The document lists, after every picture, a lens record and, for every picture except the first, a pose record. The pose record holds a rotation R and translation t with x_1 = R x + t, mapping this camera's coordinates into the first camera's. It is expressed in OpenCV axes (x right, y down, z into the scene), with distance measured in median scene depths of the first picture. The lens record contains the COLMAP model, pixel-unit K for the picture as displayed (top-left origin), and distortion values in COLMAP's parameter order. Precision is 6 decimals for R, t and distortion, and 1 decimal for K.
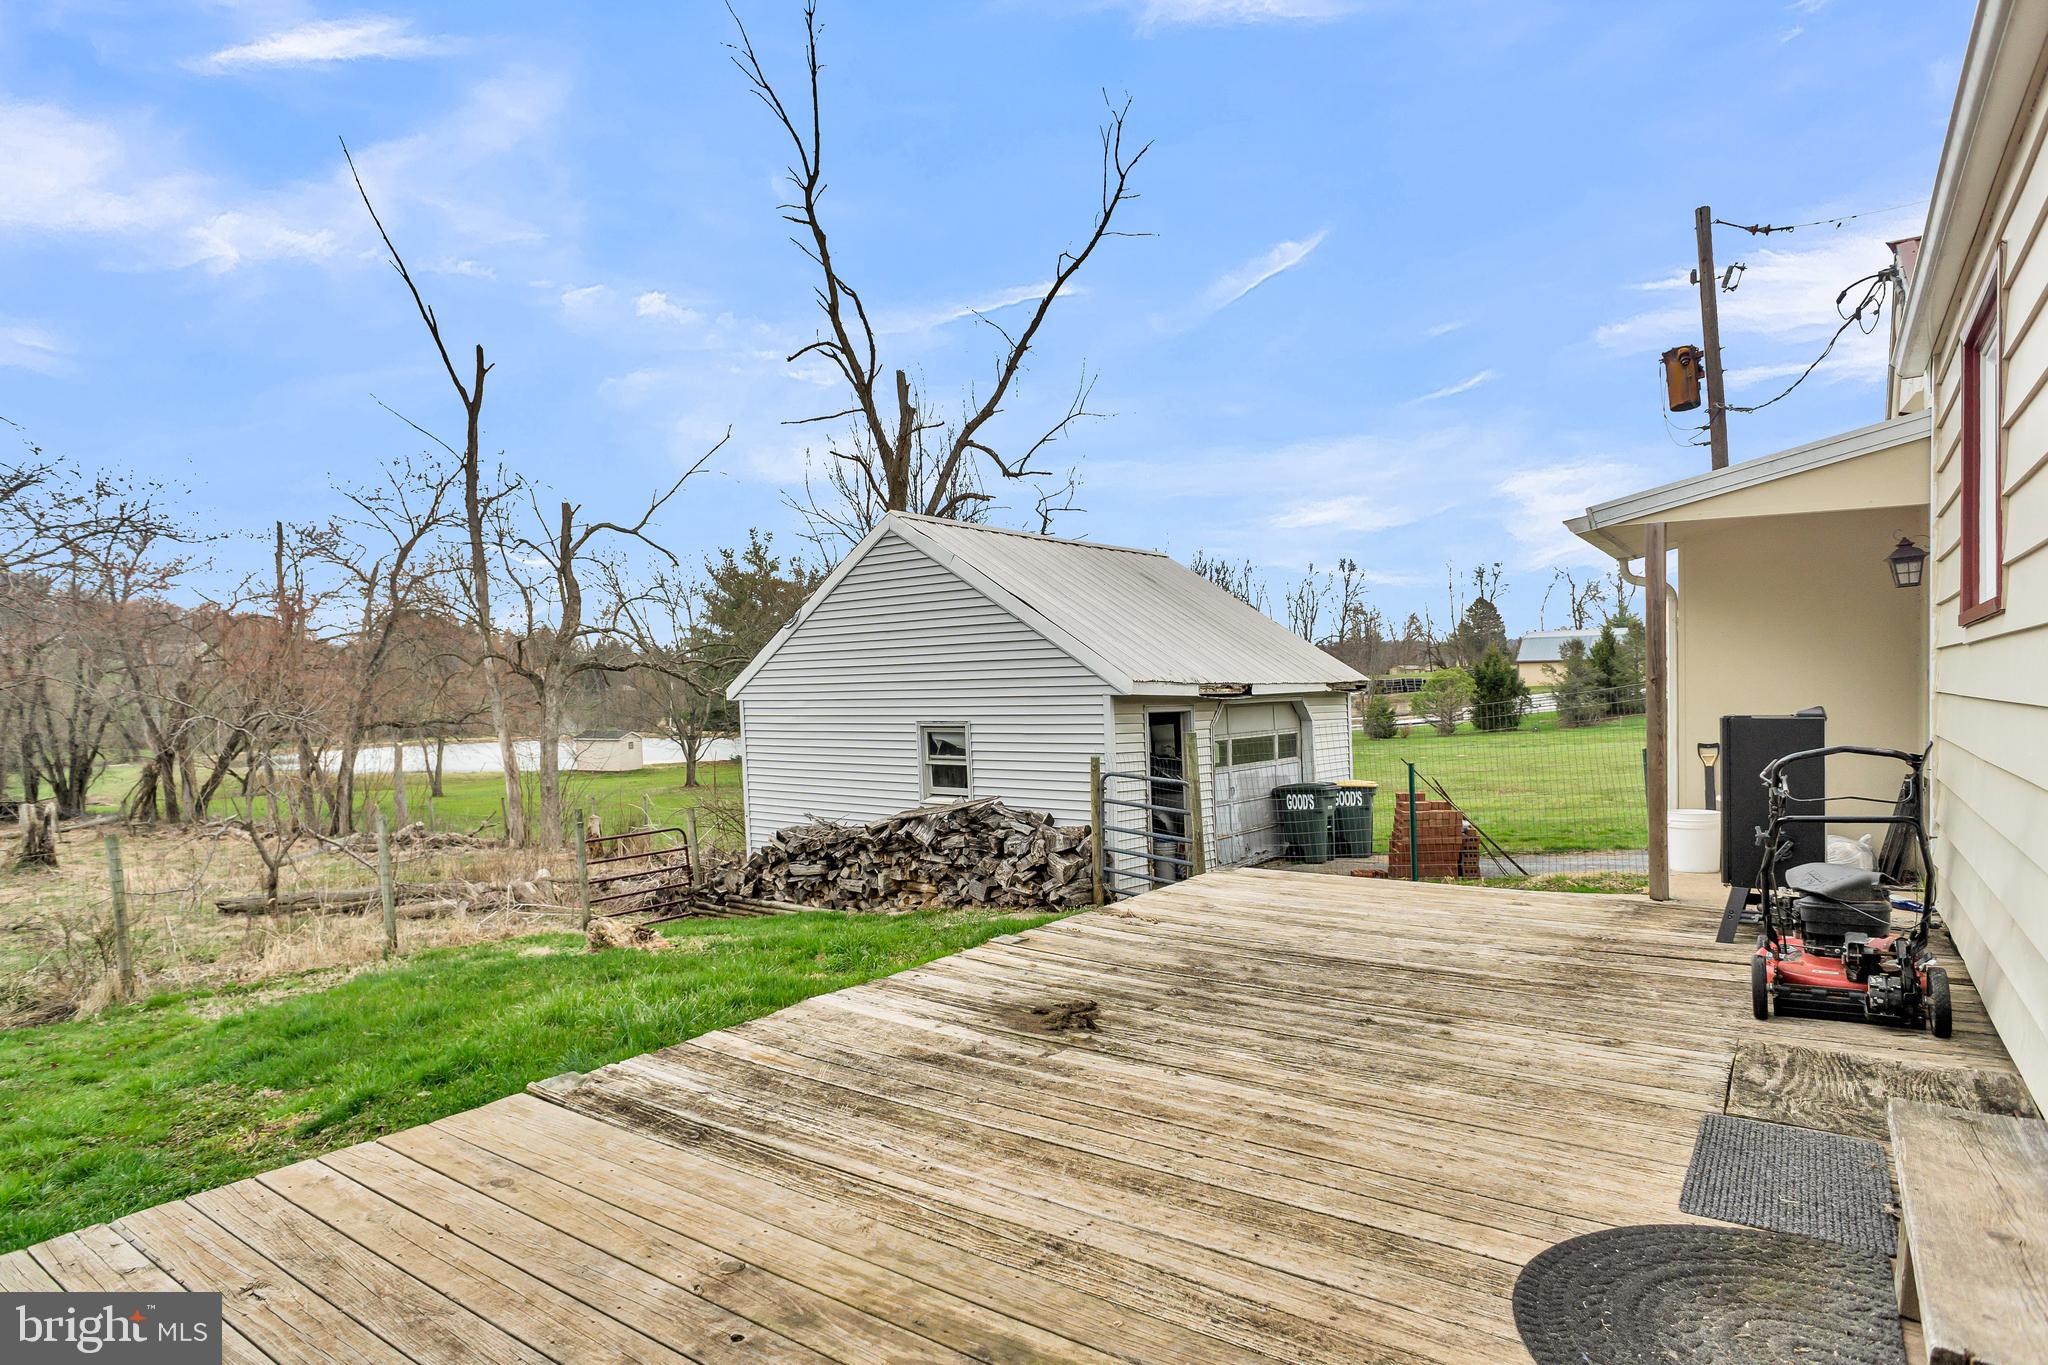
lens RADIAL K [[1119.7, 0, 1024.0], [0, 1119.7, 682.5], [0, 0, 1]] dist [-0.010780, 0.001574]
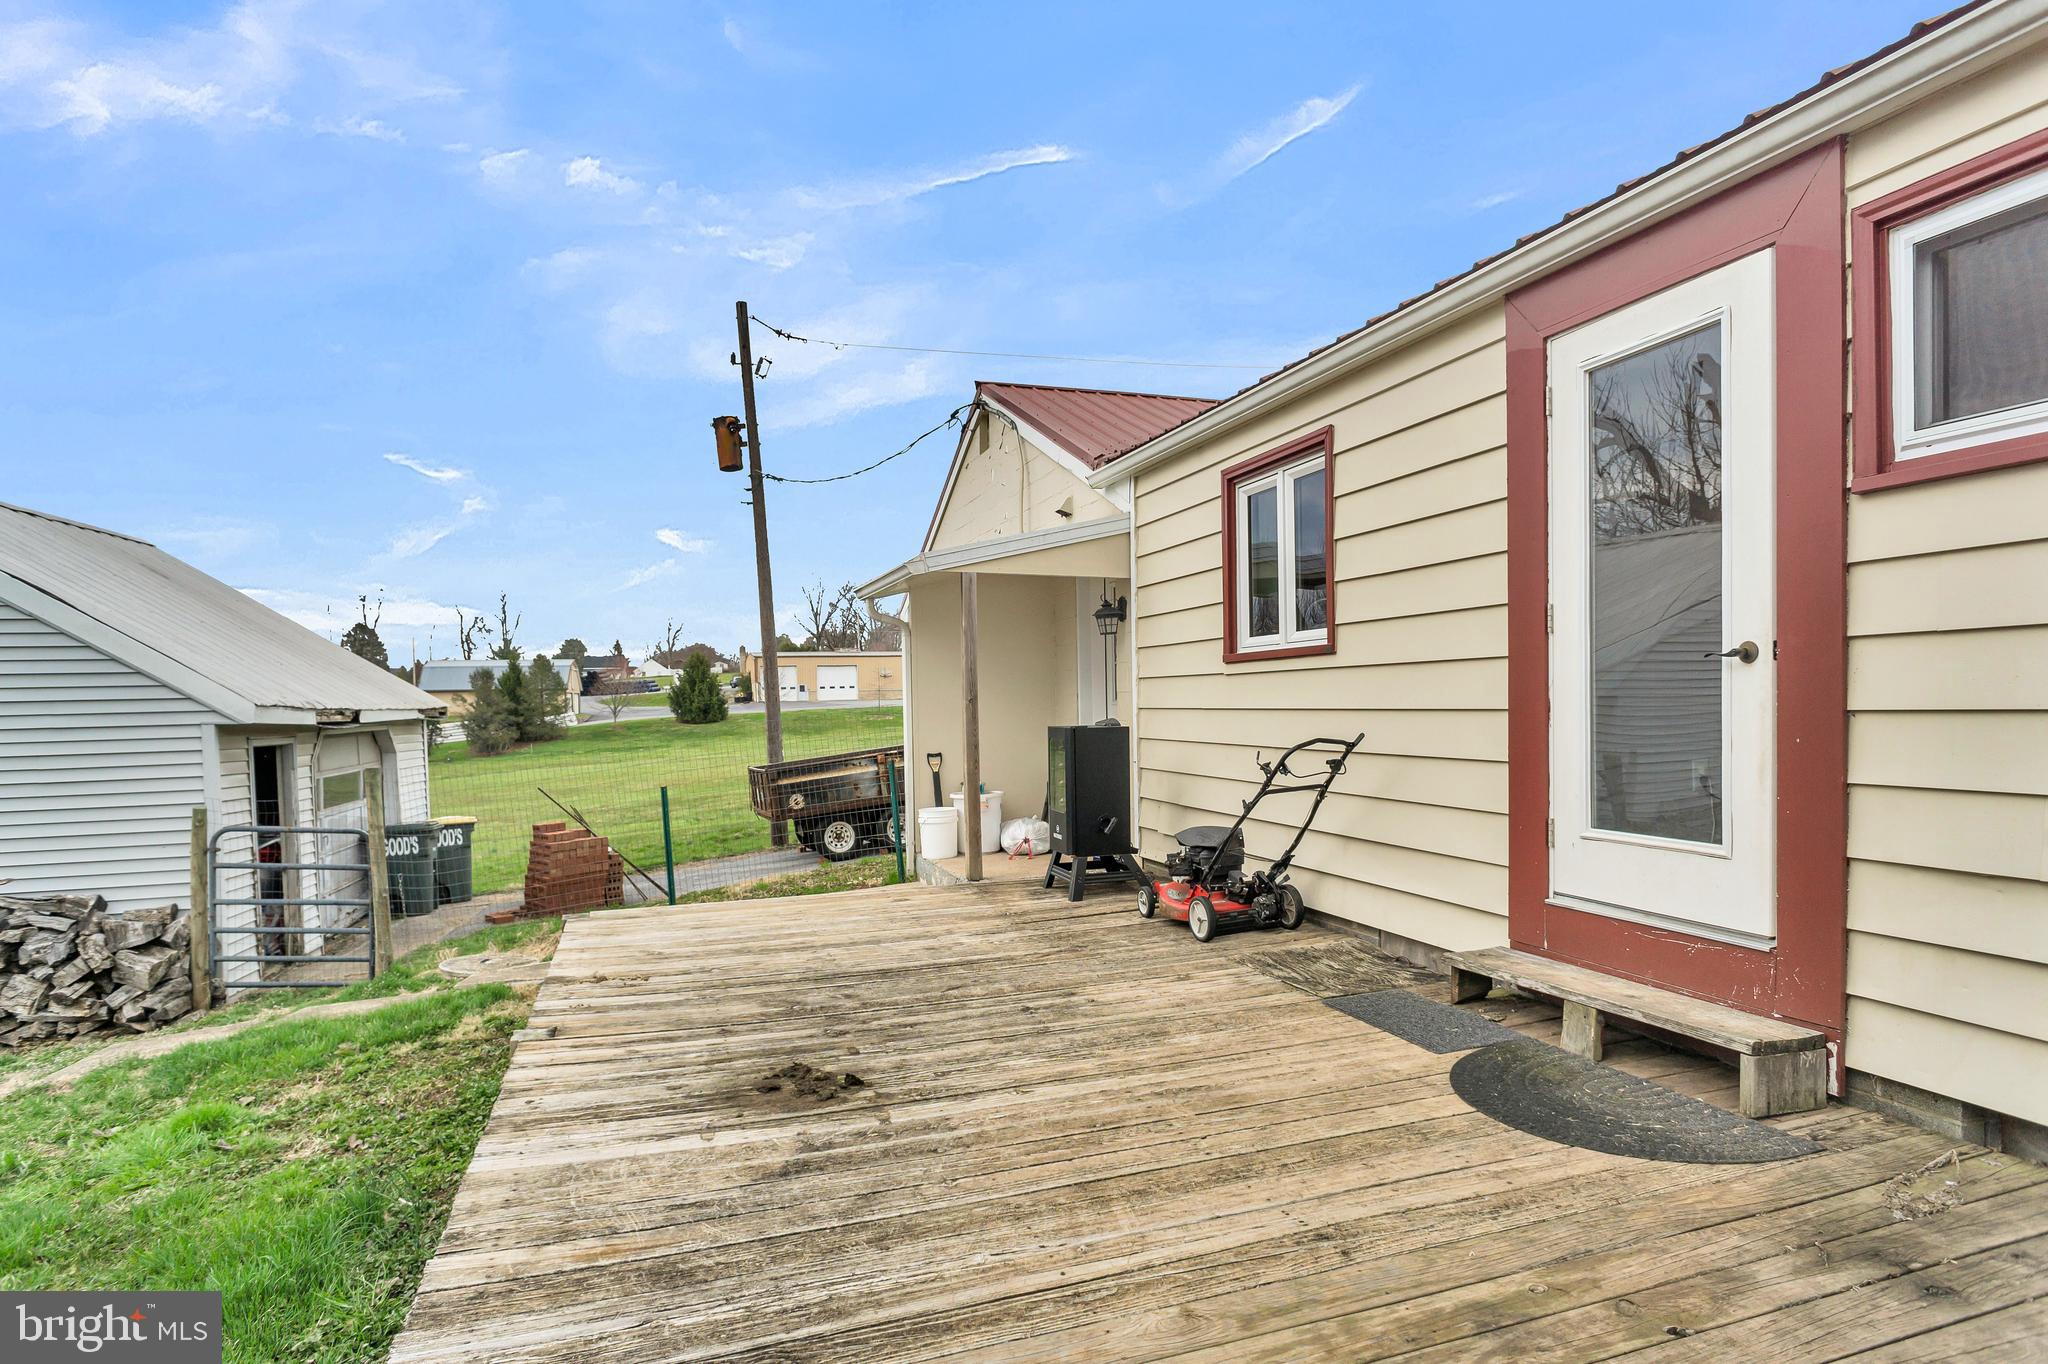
lens RADIAL K [[1101.4, 0, 1029.3], [0, 1101.4, 663.4], [0, 0, 1]] dist [-0.015068, 0.002462]
pose [[0.580714, 0.030393, 0.813540, -0.474061], [0.006205, 0.999109, -0.041755, 0.010748], [-0.814084, 0.029295, 0.580008, 0.308134]]
